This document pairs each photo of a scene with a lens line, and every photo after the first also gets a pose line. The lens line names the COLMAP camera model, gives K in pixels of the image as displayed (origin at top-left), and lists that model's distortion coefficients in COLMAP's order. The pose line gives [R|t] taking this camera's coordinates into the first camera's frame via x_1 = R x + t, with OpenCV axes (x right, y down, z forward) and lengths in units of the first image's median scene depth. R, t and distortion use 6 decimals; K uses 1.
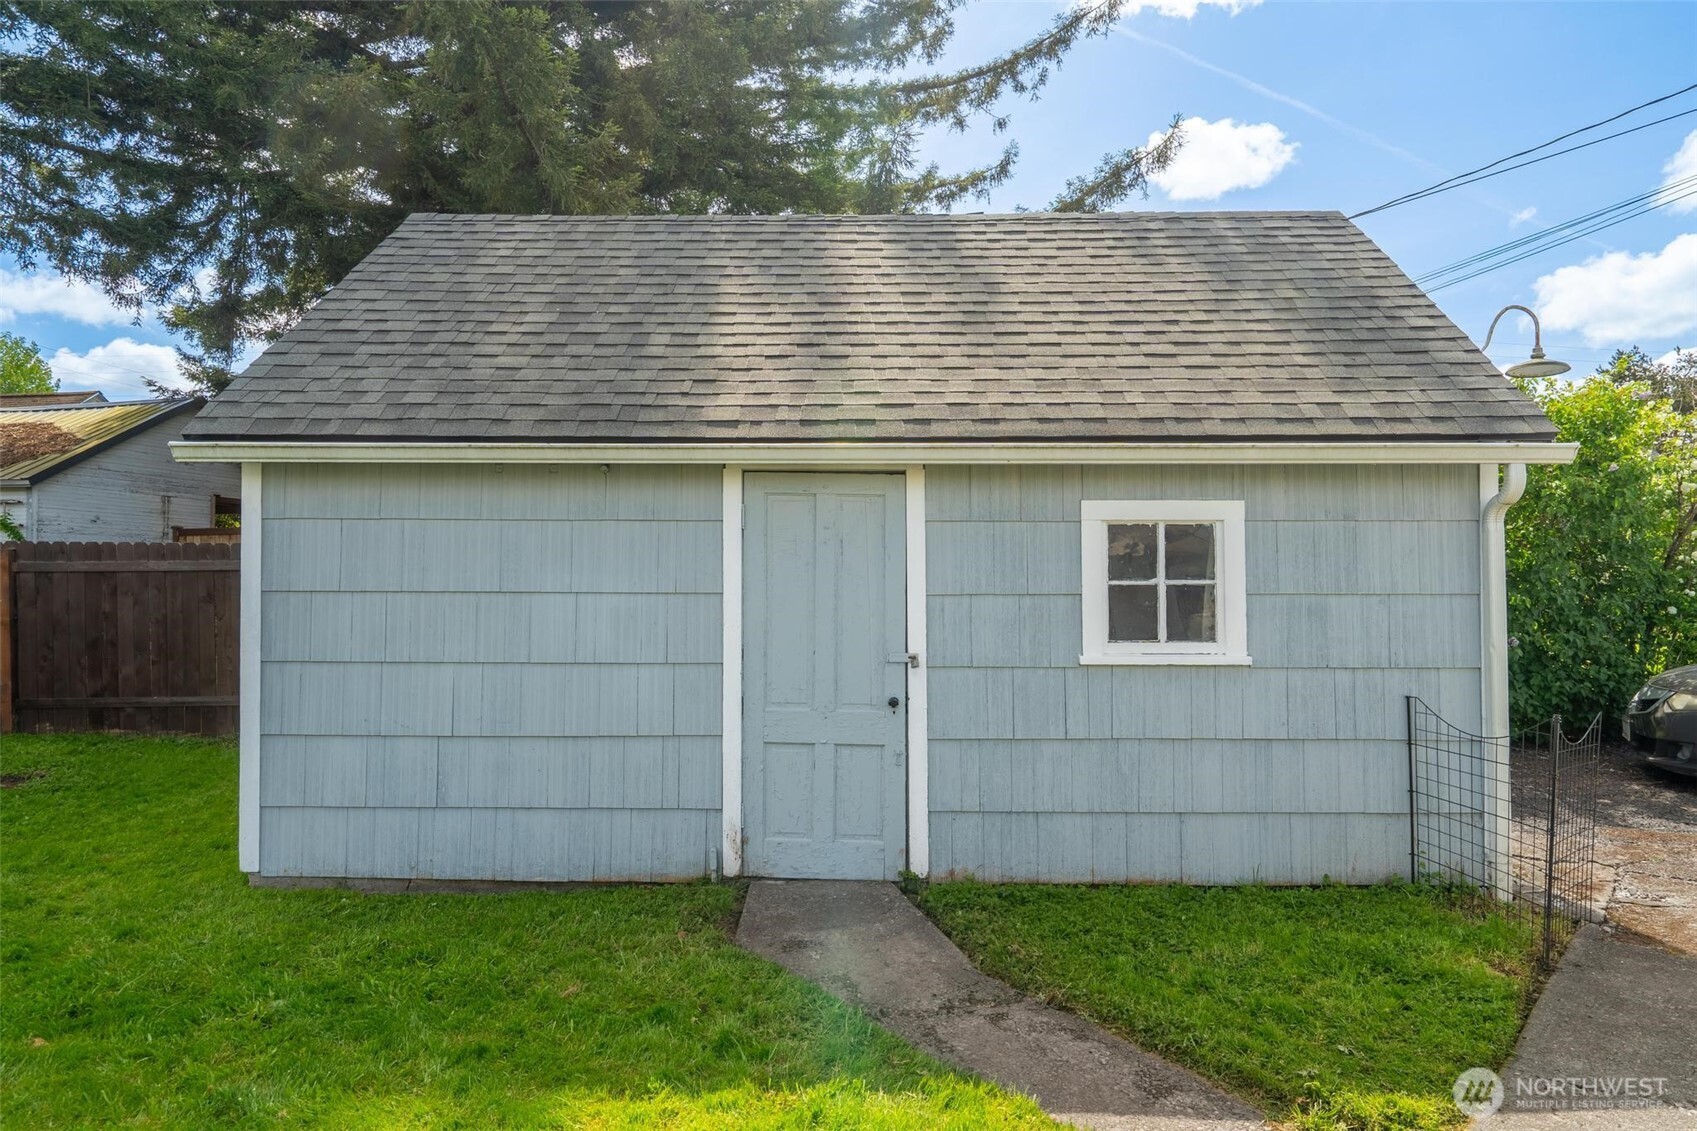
lens RADIAL K [[997.0, 0, 849.1], [0, 997.0, 558.9], [0, 0, 1]] dist [-0.005408, -0.000616]
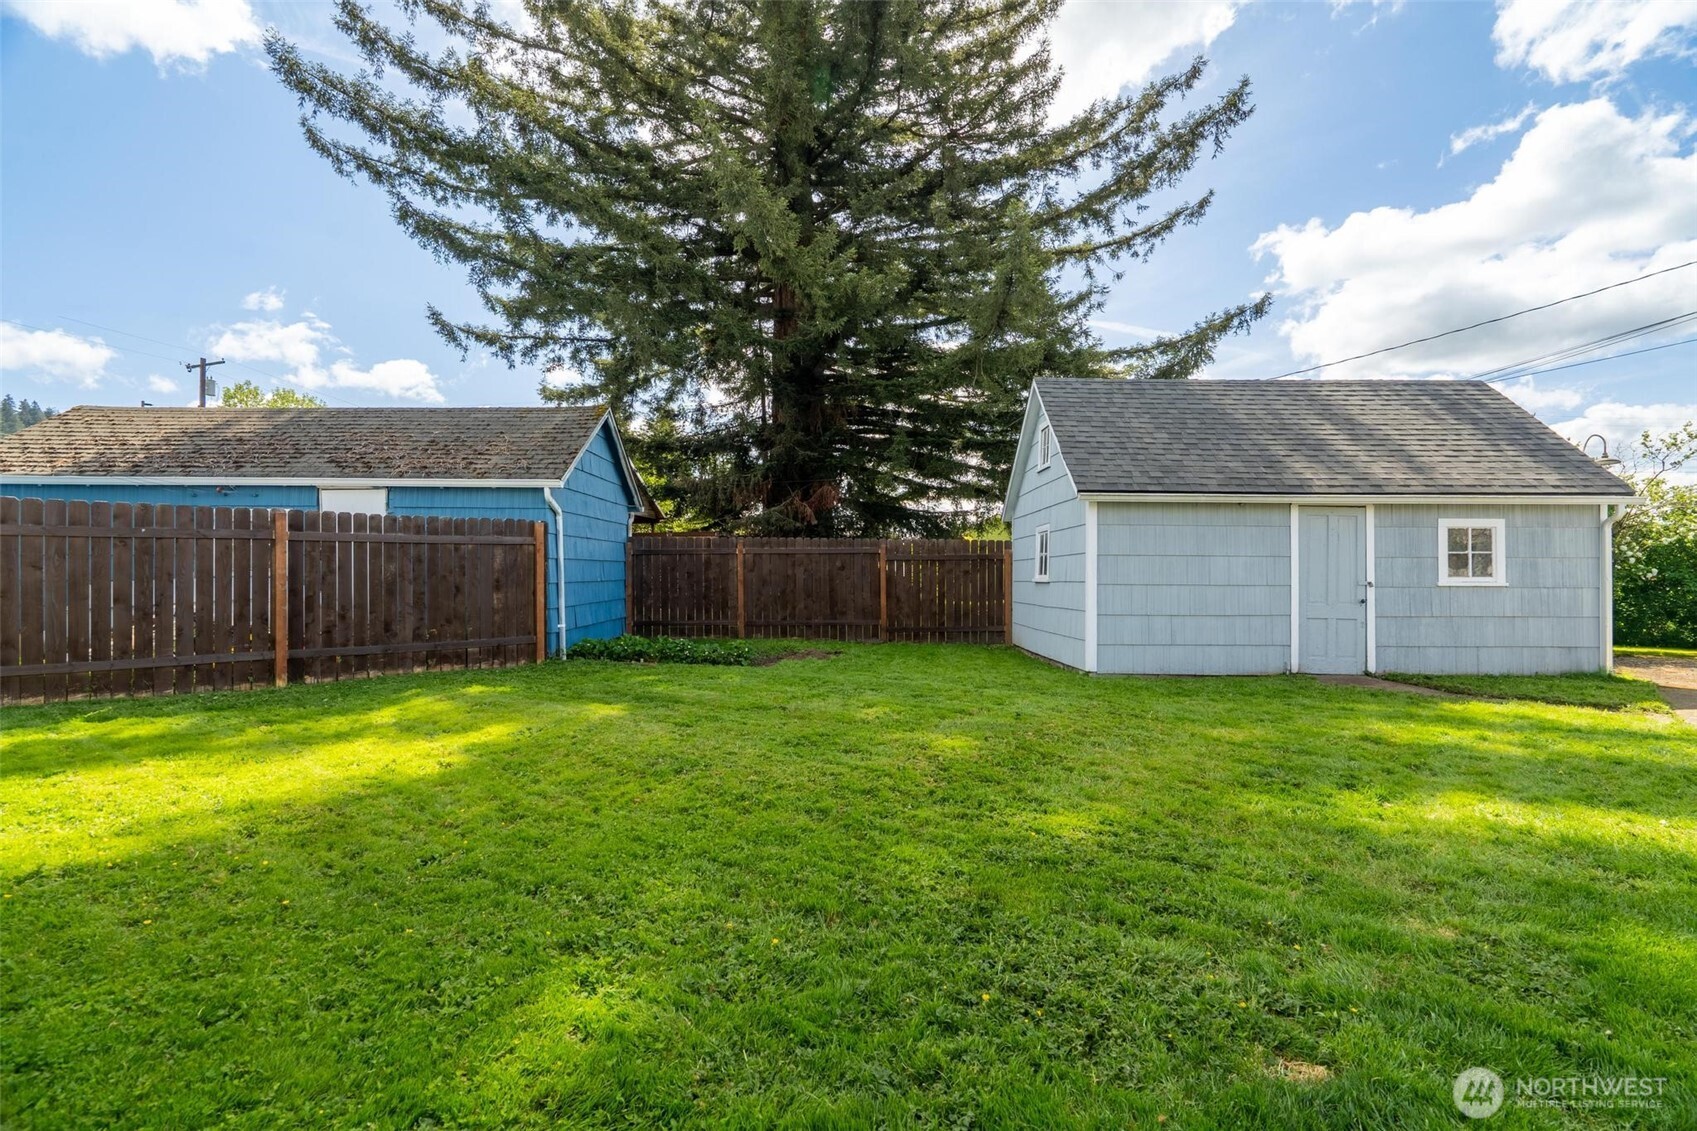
lens RADIAL K [[758.7, 0, 847.9], [0, 758.7, 564.1], [0, 0, 1]] dist [0.000736, -0.000450]
pose [[0.999780, 0.004578, 0.020487, -1.239502], [-0.004768, 0.999946, 0.009254, 0.041649], [-0.020444, -0.009350, 0.999747, -0.818221]]
